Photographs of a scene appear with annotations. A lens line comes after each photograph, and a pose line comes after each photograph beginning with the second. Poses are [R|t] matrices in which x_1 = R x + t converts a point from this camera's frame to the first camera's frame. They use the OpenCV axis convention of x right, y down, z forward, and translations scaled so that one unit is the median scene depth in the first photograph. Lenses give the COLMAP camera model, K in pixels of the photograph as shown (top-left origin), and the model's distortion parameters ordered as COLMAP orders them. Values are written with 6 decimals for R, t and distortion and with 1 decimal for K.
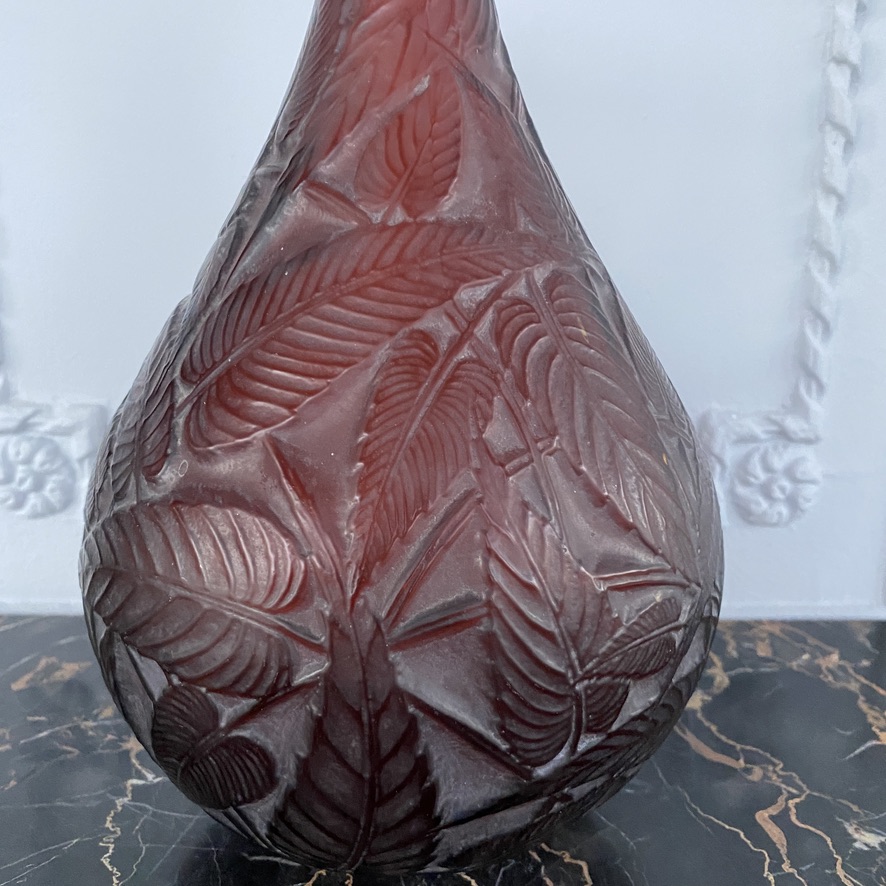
lens RADIAL K [[911.3, 0, 450.7], [0, 911.3, 436.9], [0, 0, 1]] dist [-0.021513, 0.000000]
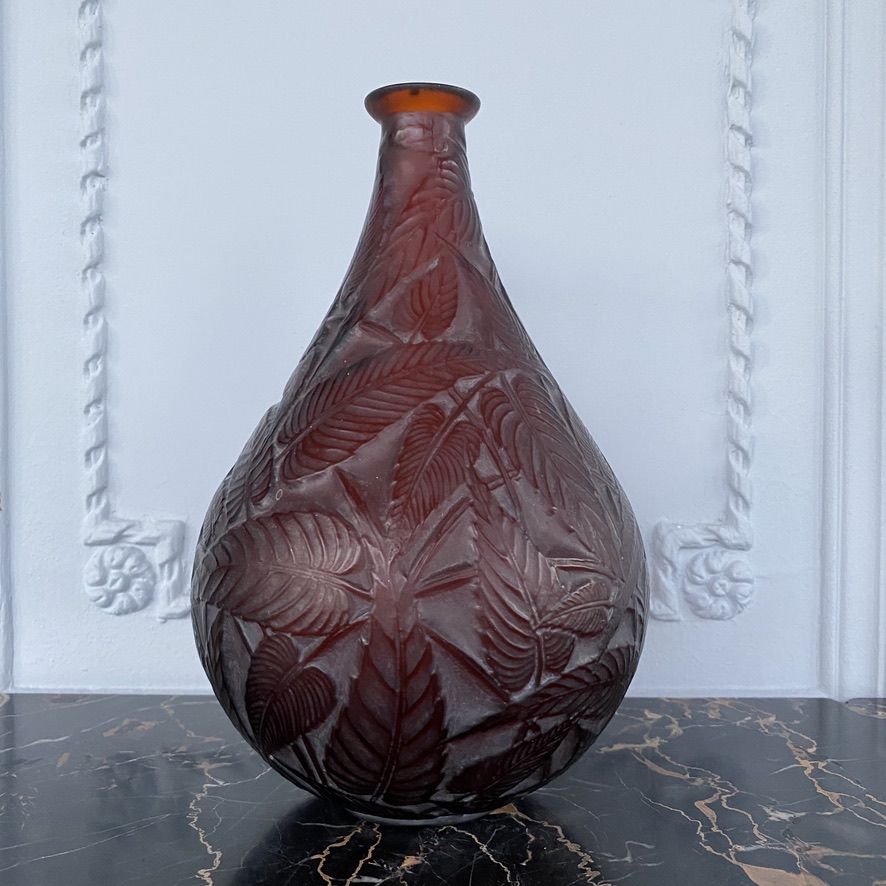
lens RADIAL K [[911.3, 0, 450.3], [0, 911.3, 443.3], [0, 0, 1]] dist [-0.021513, 0.000000]
pose [[0.999934, -0.007368, -0.008785, 0.009141], [0.005132, 0.972771, -0.231711, 0.286746], [0.010253, 0.231651, 0.972745, -0.480630]]
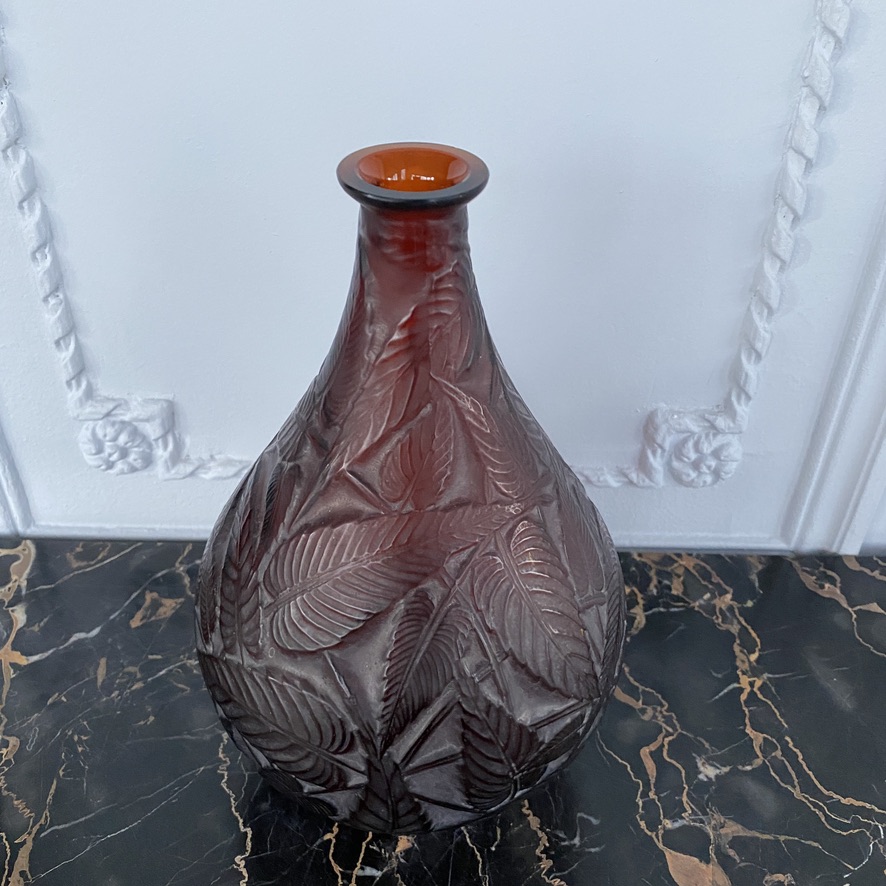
lens RADIAL K [[911.3, 0, 448.5], [0, 911.3, 408.1], [0, 0, 1]] dist [-0.021513, 0.000000]
pose [[0.999804, 0.019486, -0.003439, 0.008418], [-0.016953, 0.933210, 0.358932, -0.877387], [0.010204, -0.358803, 0.933357, -0.298644]]
